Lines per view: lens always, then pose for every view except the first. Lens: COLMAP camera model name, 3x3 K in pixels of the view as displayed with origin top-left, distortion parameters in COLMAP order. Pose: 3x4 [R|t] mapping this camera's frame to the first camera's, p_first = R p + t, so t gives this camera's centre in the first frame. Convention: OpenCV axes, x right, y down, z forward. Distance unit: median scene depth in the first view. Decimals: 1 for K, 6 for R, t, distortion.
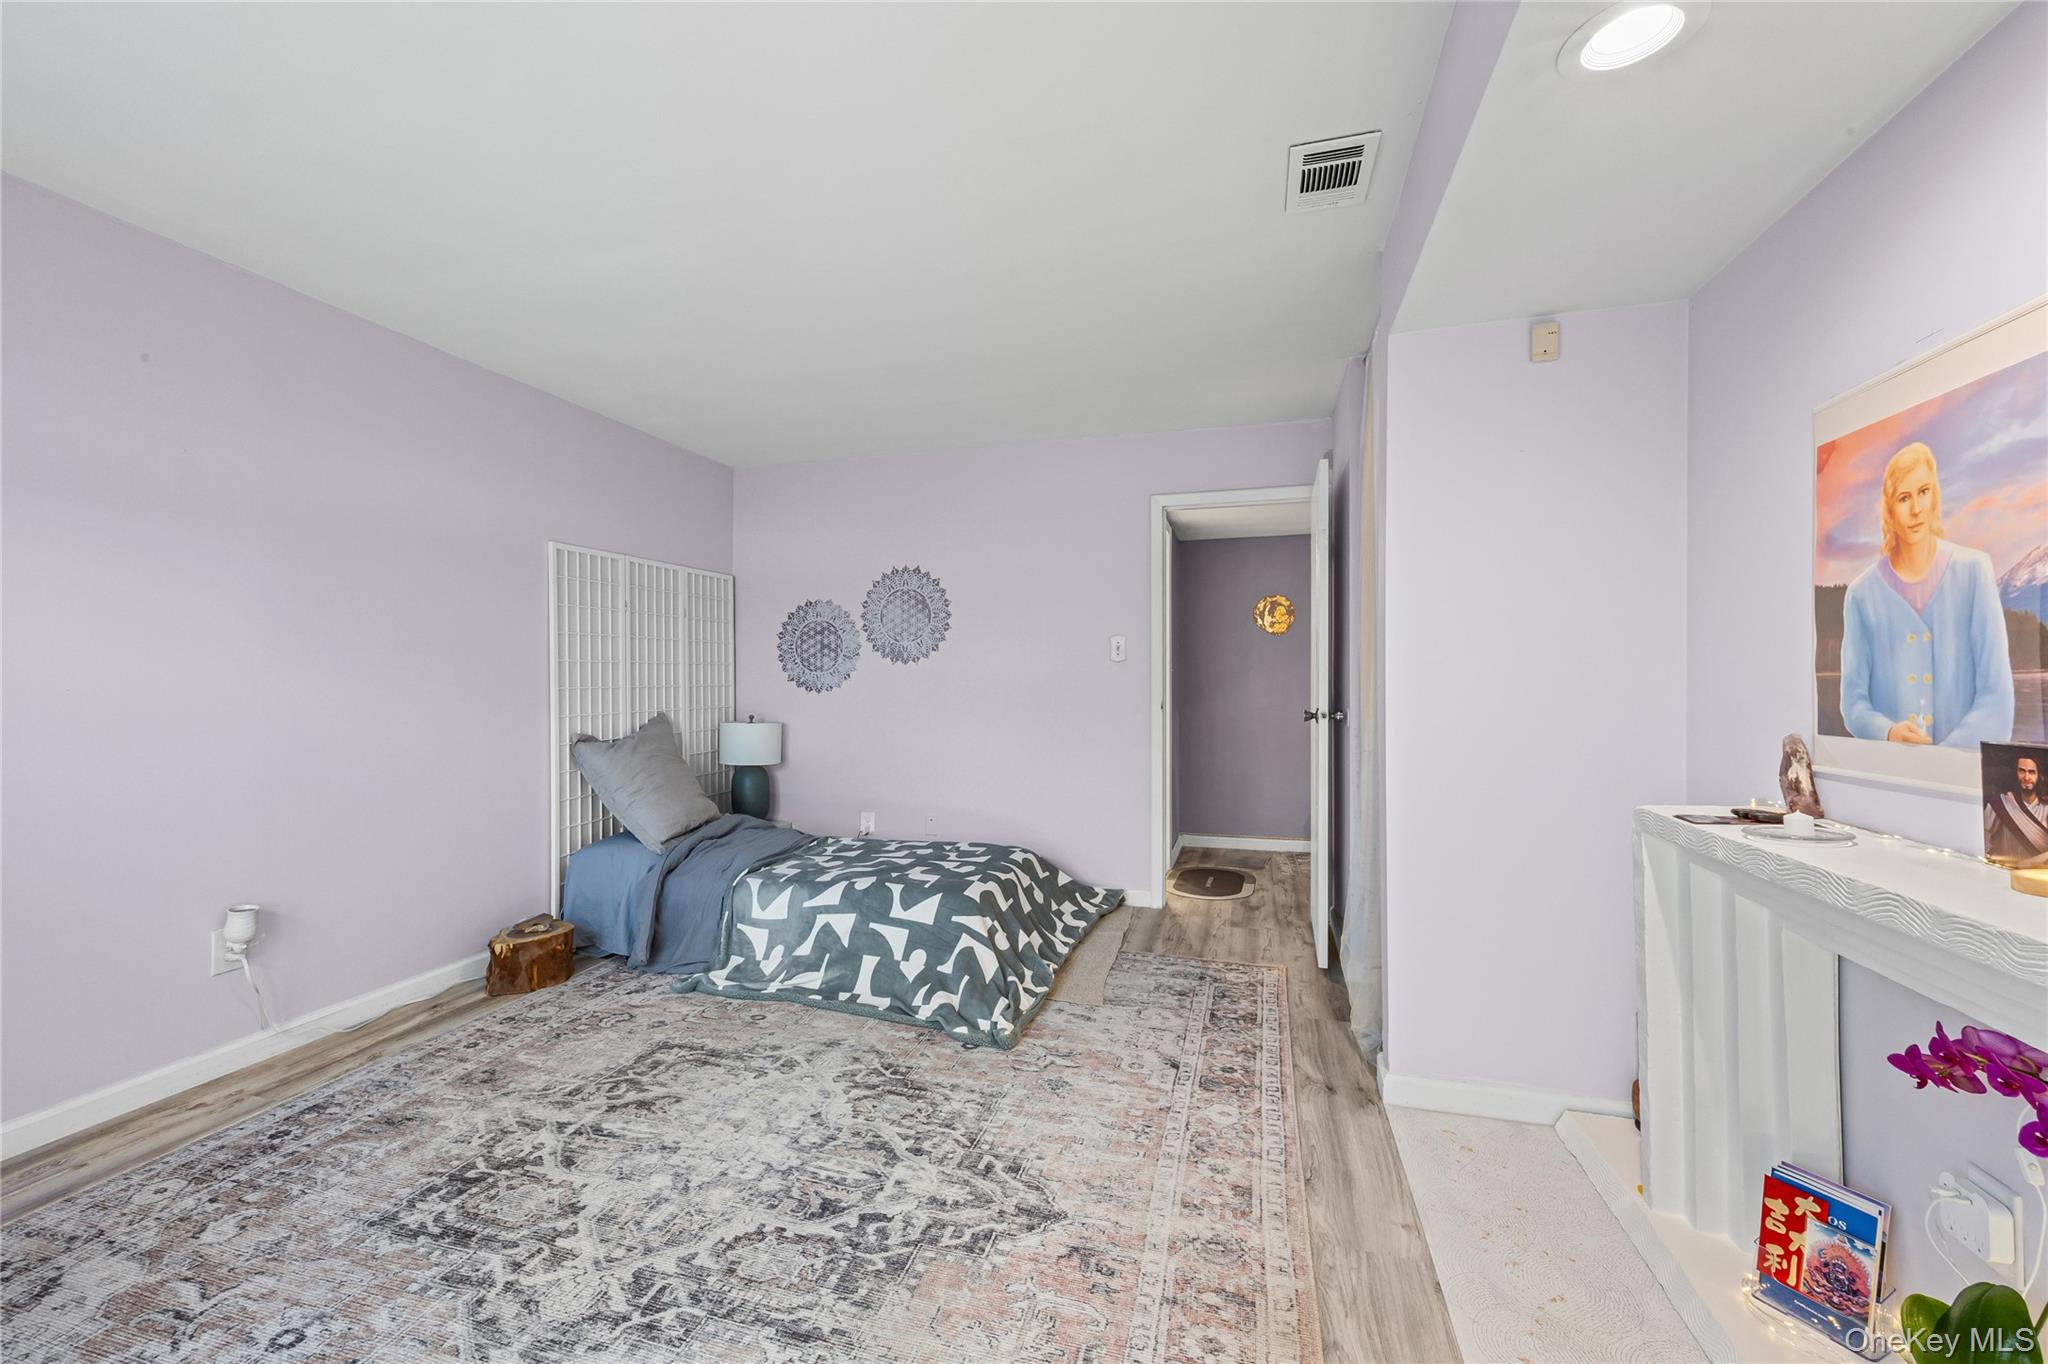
lens RADIAL K [[790.0, 0, 1024.0], [0, 790.0, 682.0], [0, 0, 1]] dist [0.008784, -0.000170]
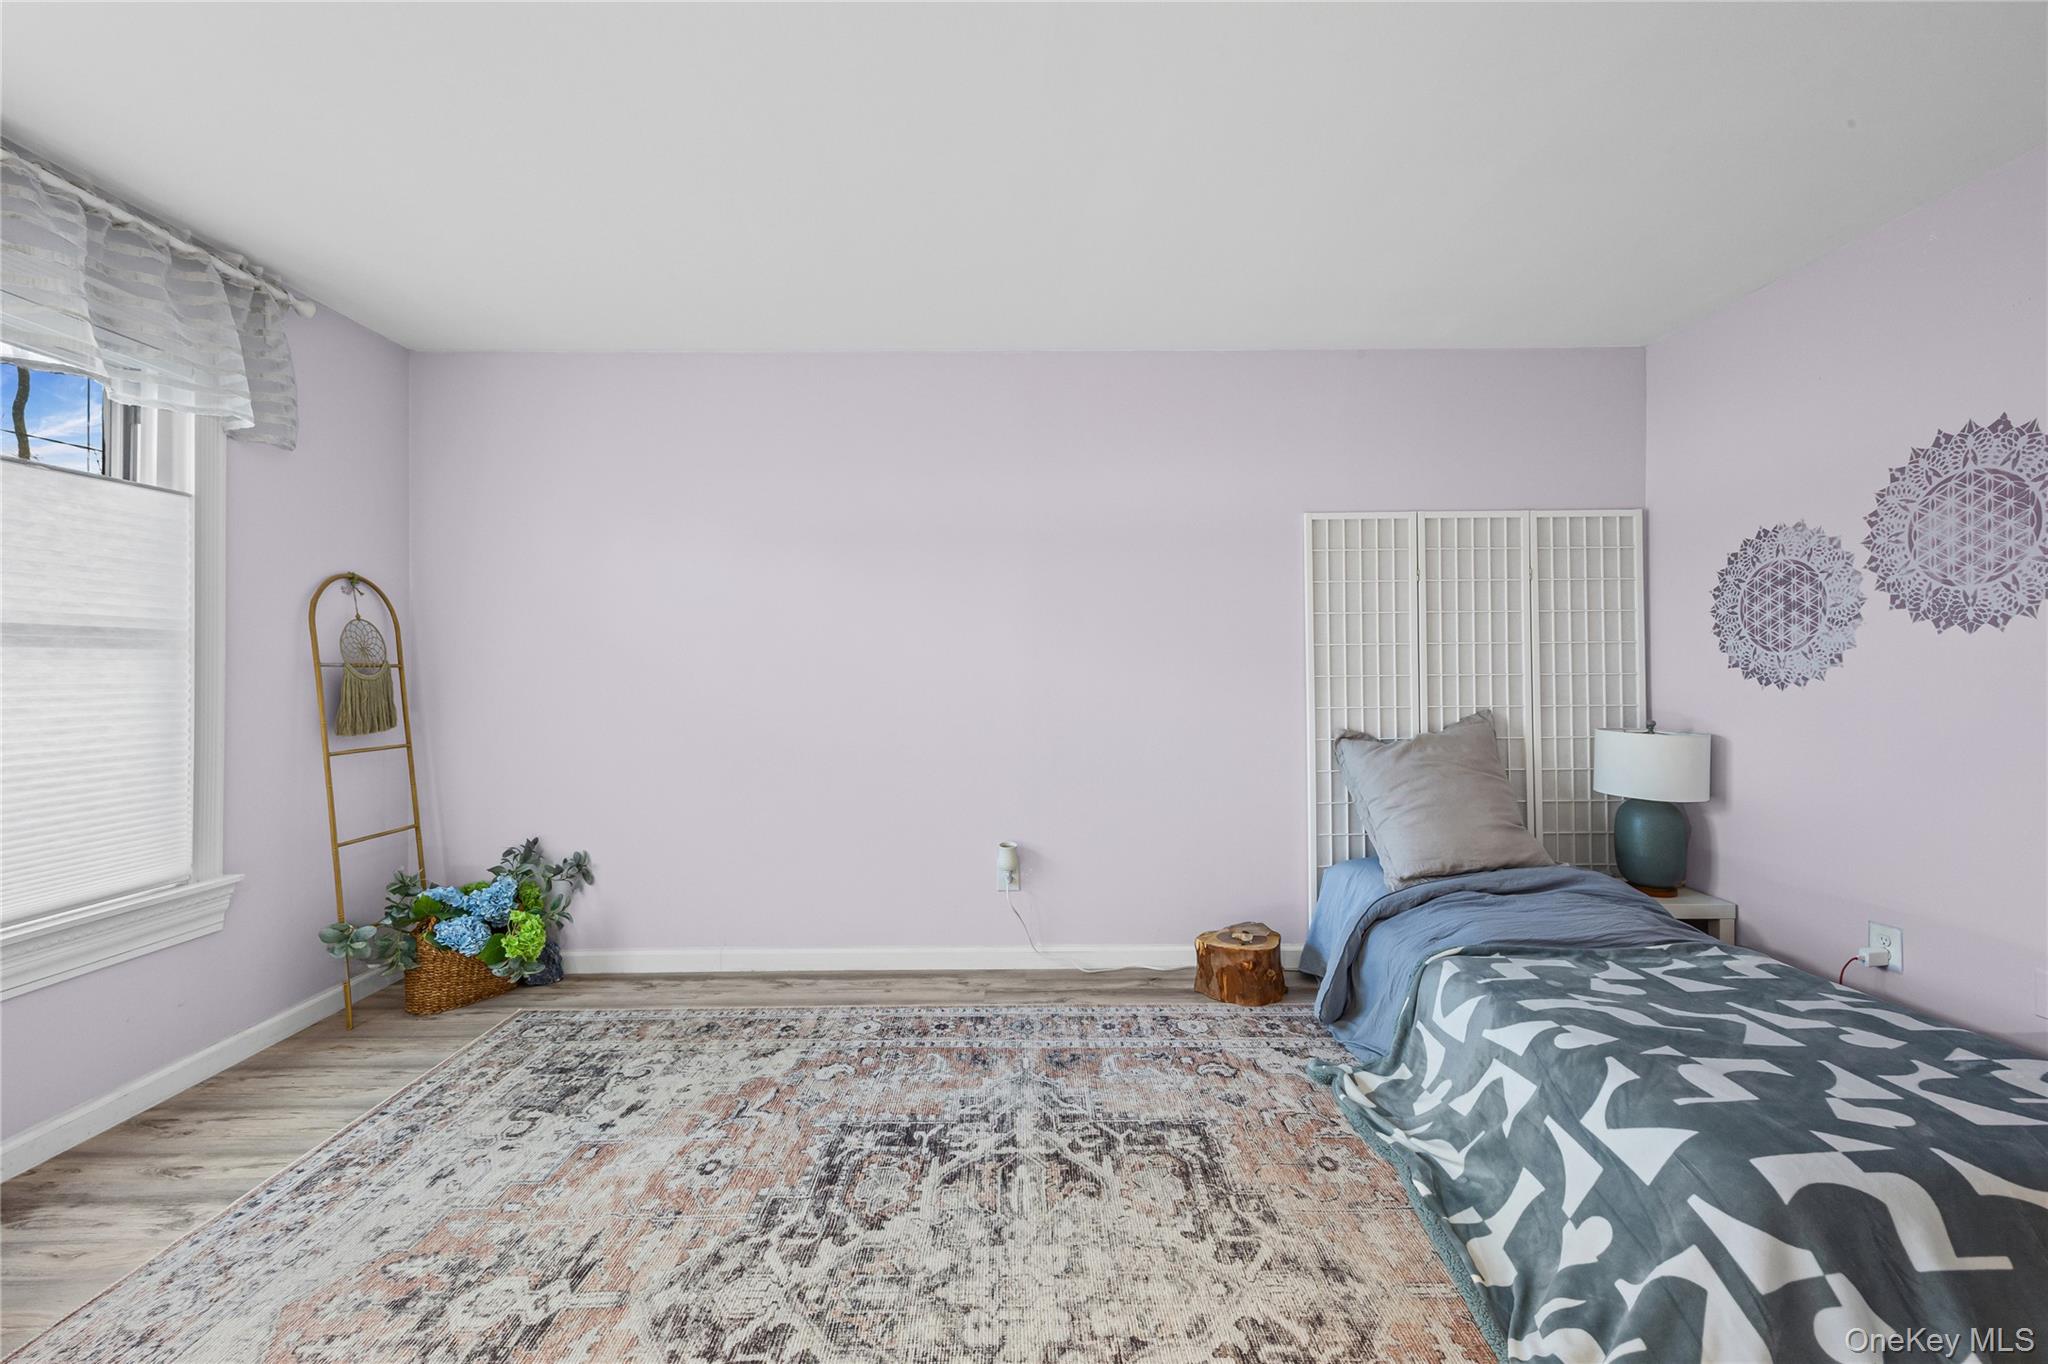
lens RADIAL K [[837.8, 0, 1023.8], [0, 837.8, 658.0], [0, 0, 1]] dist [0.011086, -0.000036]
pose [[0.291772, -0.010871, -0.956426, 0.297569], [0.000338, 0.999937, -0.011263, -0.002538], [0.956488, 0.002963, 0.291757, 0.564372]]
